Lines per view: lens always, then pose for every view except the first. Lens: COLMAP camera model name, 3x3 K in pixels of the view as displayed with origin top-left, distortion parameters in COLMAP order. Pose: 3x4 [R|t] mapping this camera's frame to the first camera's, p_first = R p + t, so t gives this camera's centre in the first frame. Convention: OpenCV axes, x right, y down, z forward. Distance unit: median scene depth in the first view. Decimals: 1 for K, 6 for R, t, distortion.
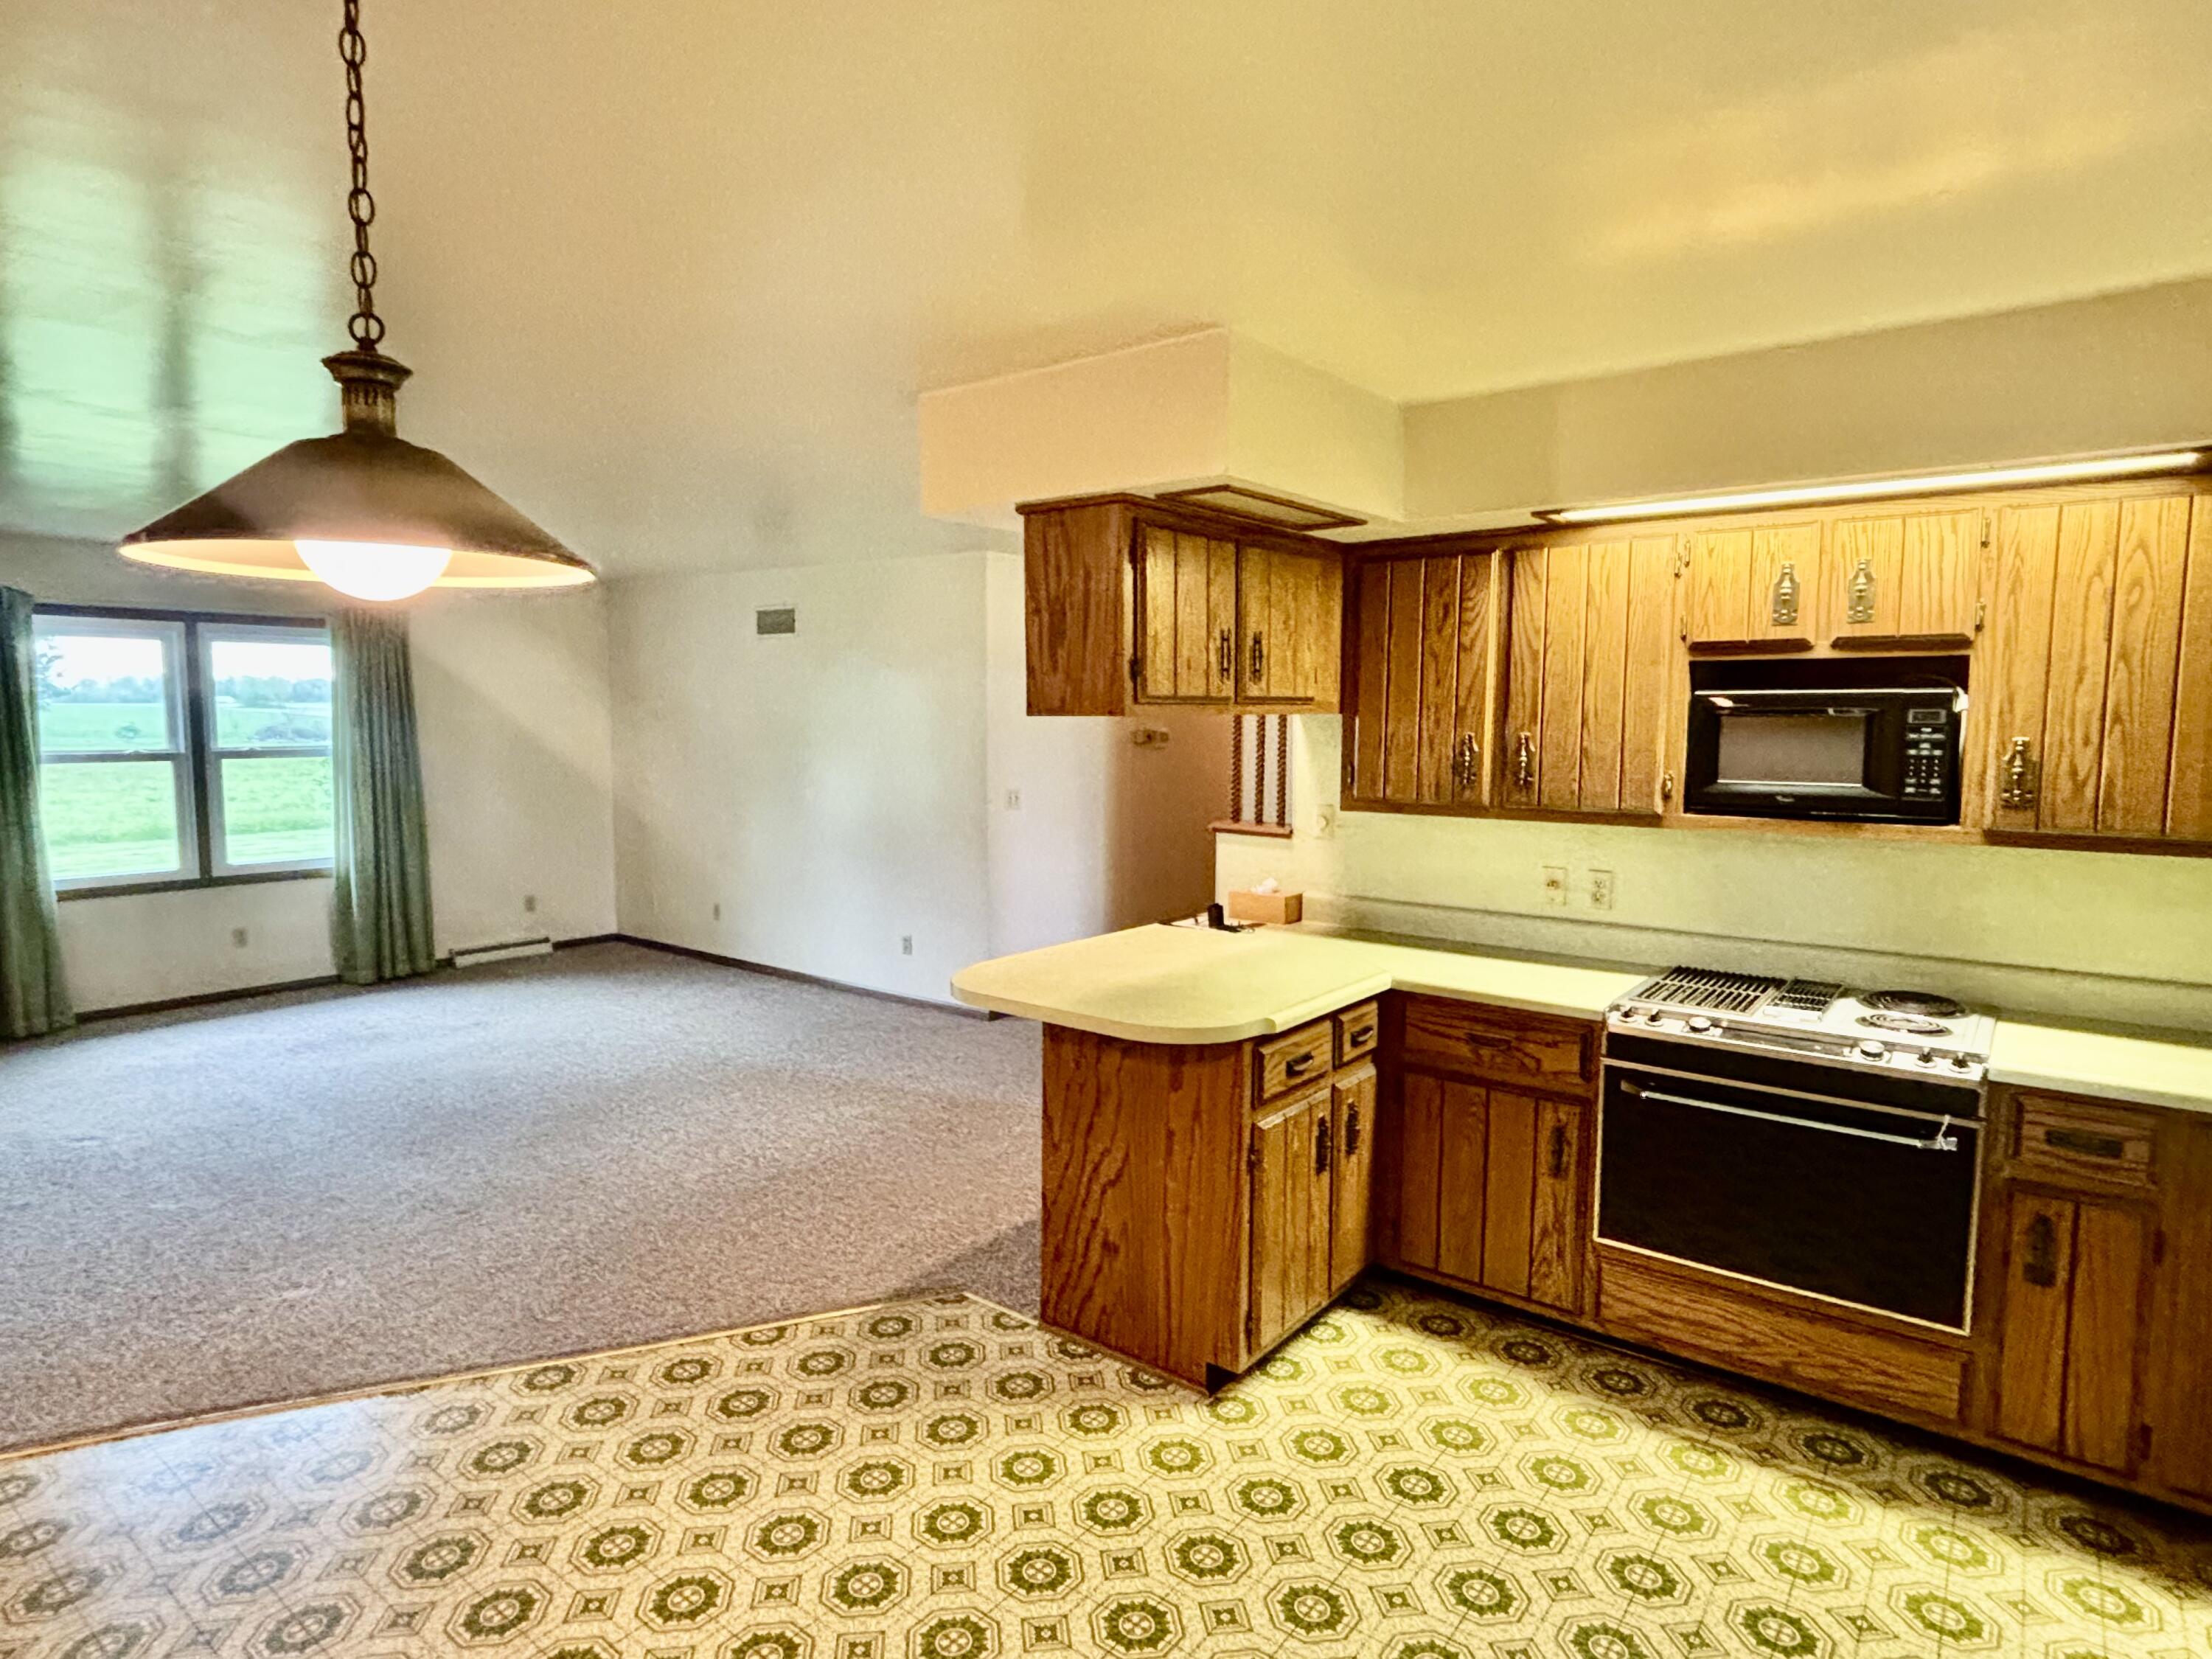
lens RADIAL K [[1206.0, 0, 1094.4], [0, 1206.0, 828.2], [0, 0, 1]] dist [-0.016031, -0.000662]
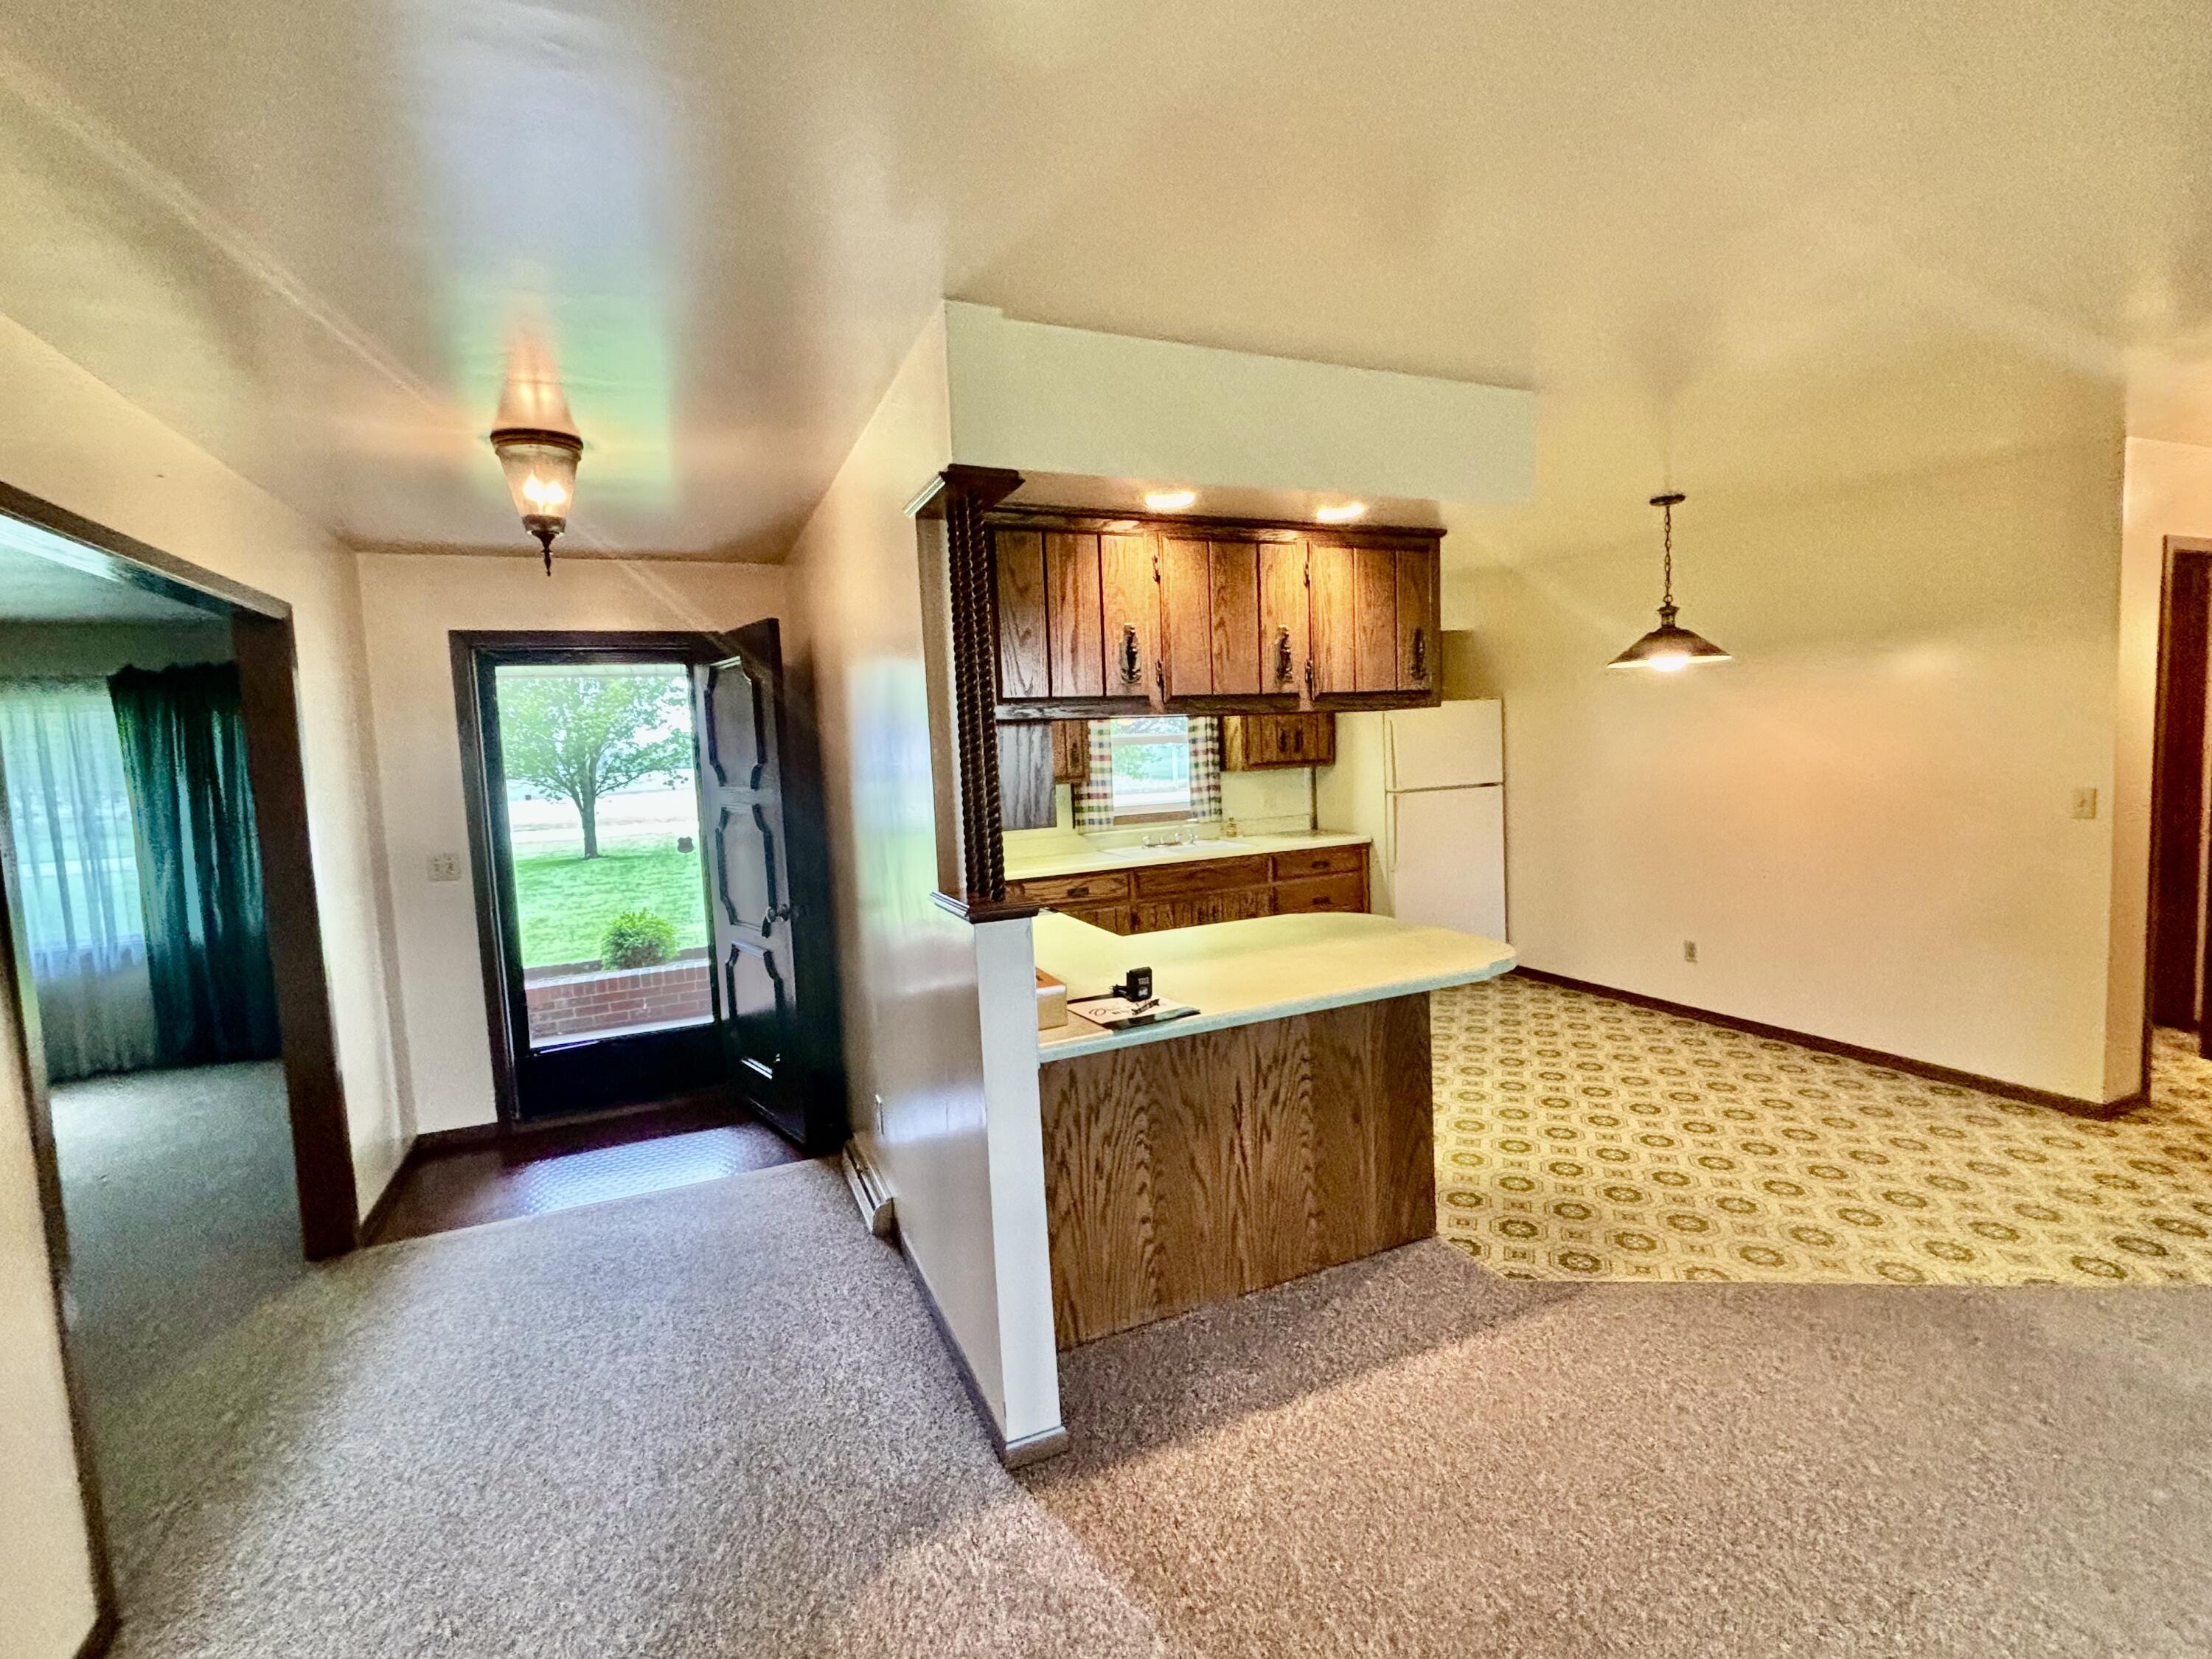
lens RADIAL K [[990.5, 0, 1115.7], [0, 990.5, 824.1], [0, 0, 1]] dist [0.015398, -0.000781]
pose [[-0.881572, -0.009683, 0.471950, -0.120109], [0.078734, 0.982768, 0.167234, -0.088243], [-0.465437, 0.184587, -0.865619, 1.034110]]
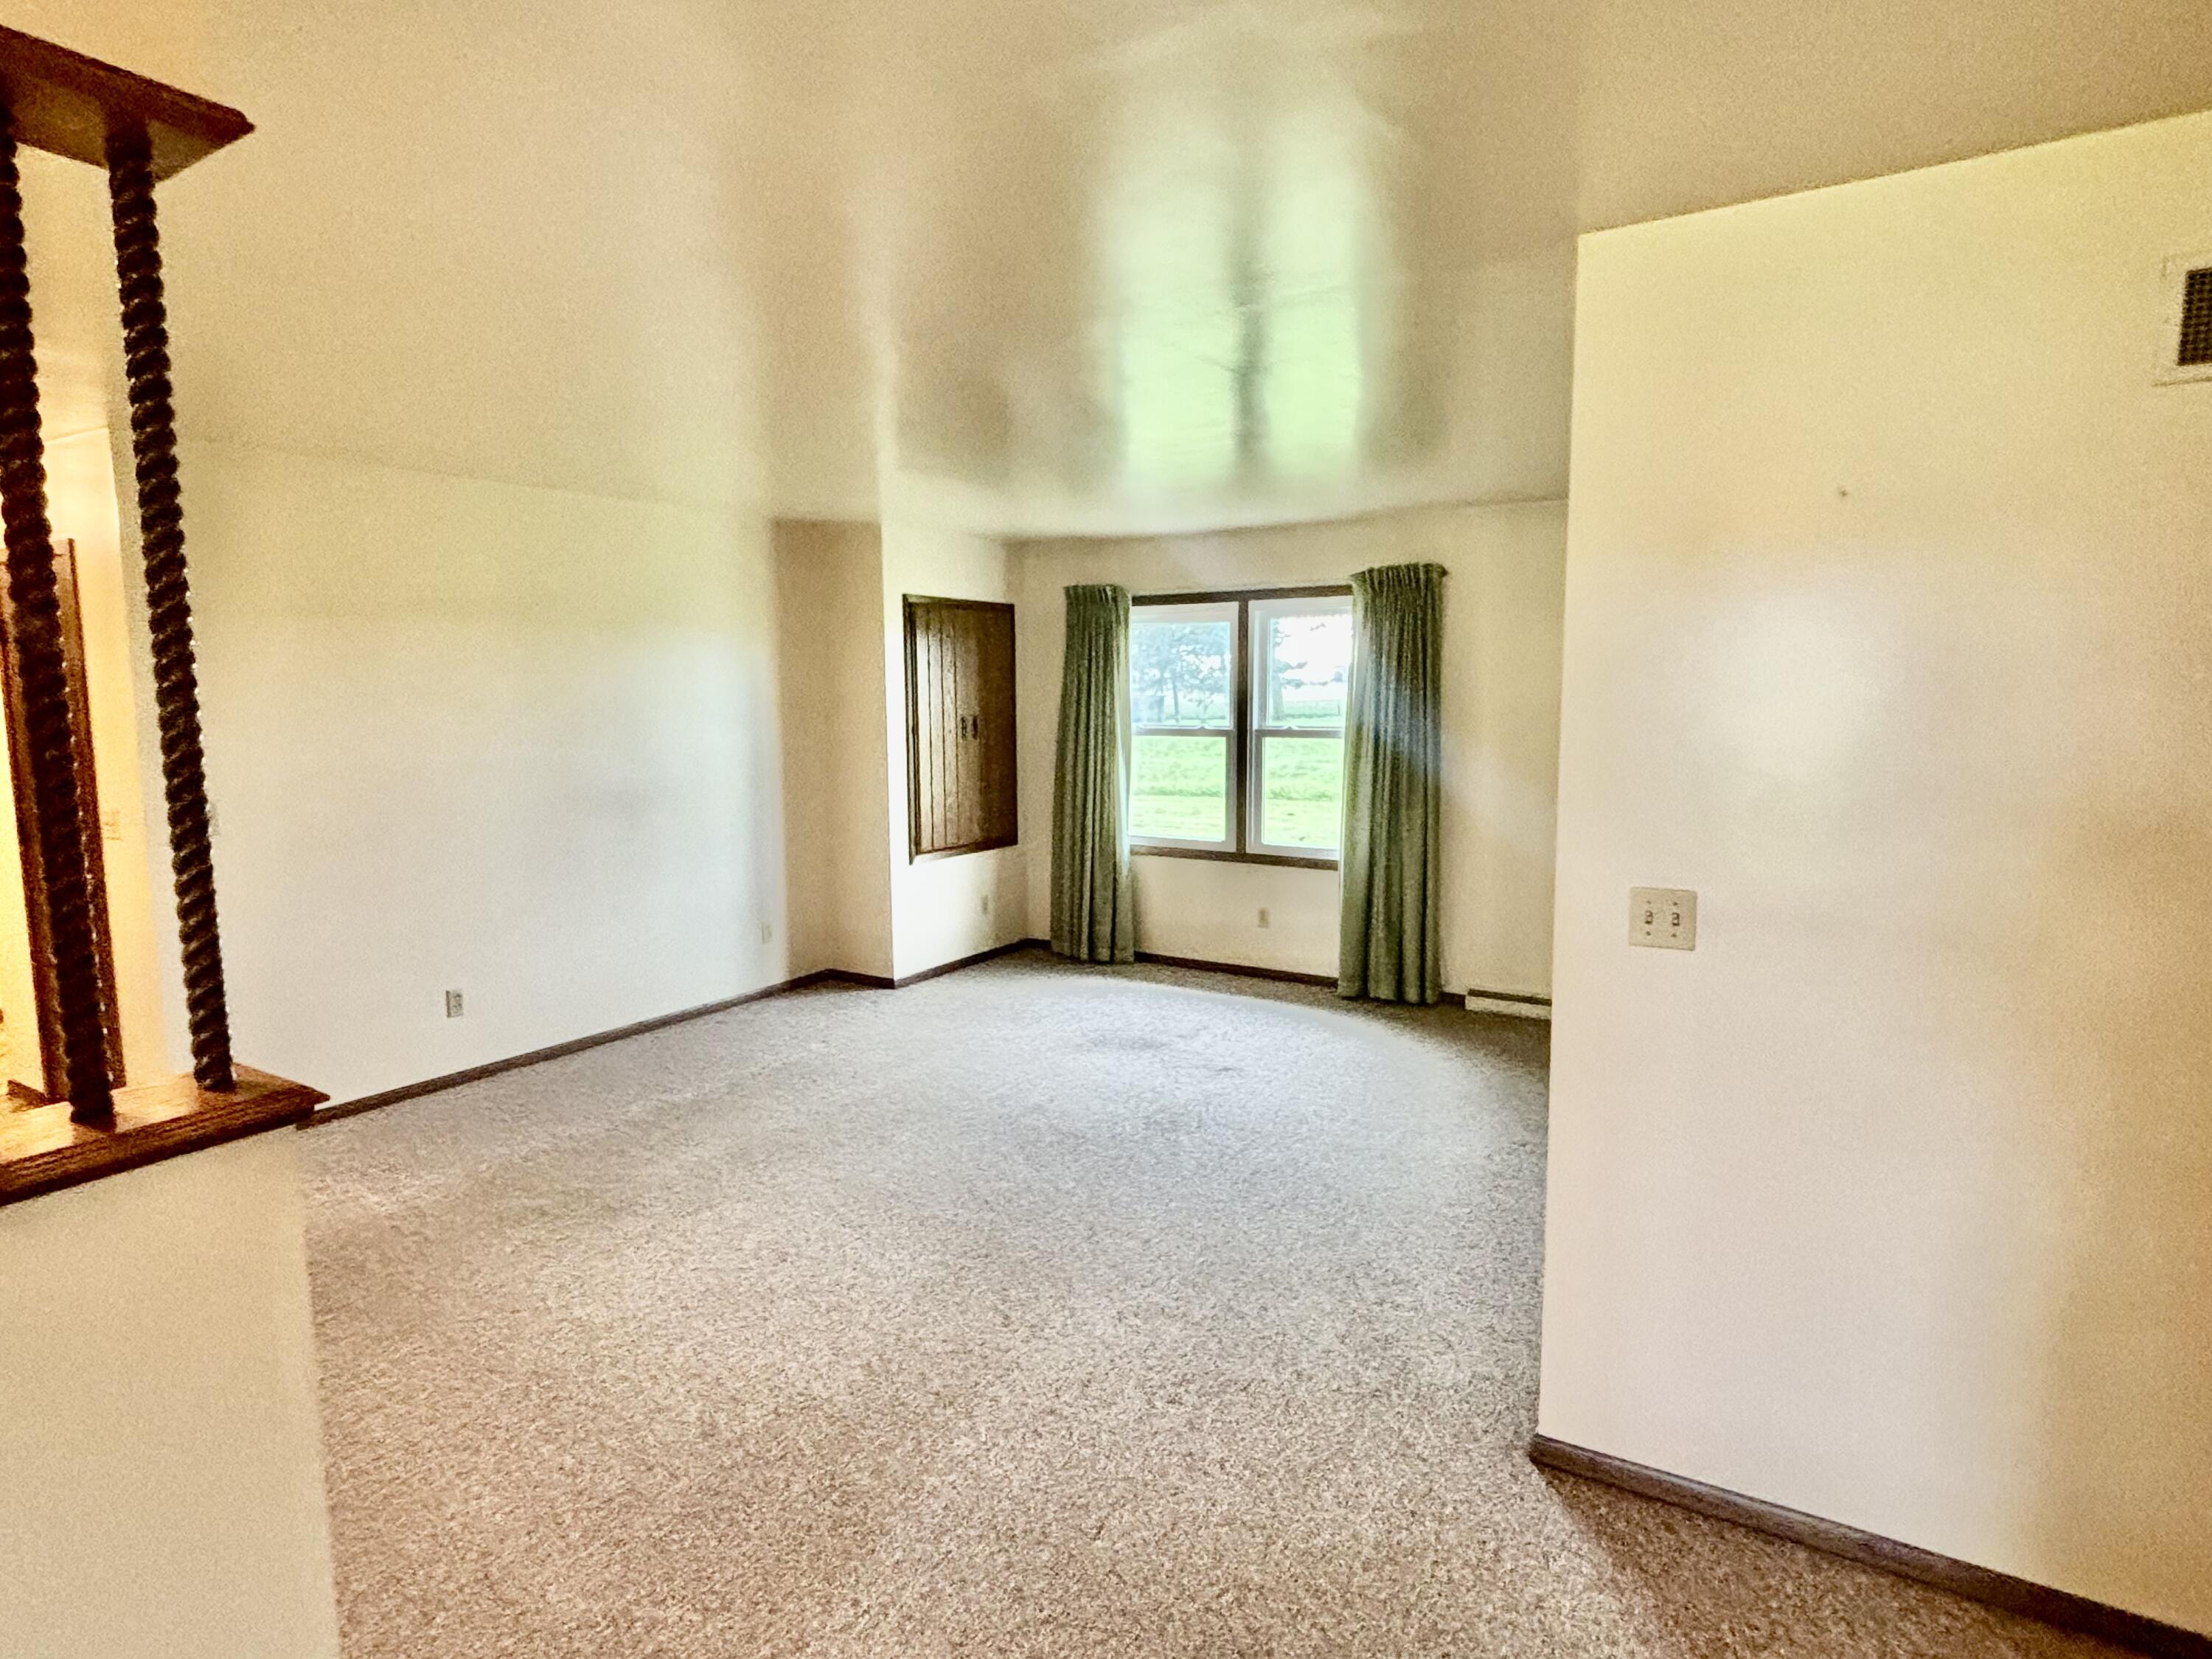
lens RADIAL K [[1206.0, 0, 1108.7], [0, 1206.0, 829.6], [0, 0, 1]] dist [-0.016031, -0.000662]
pose [[0.093040, 0.111703, -0.989377, 0.293313], [-0.086251, 0.990856, 0.103759, -0.083877], [0.991920, 0.075681, 0.101823, 0.870216]]
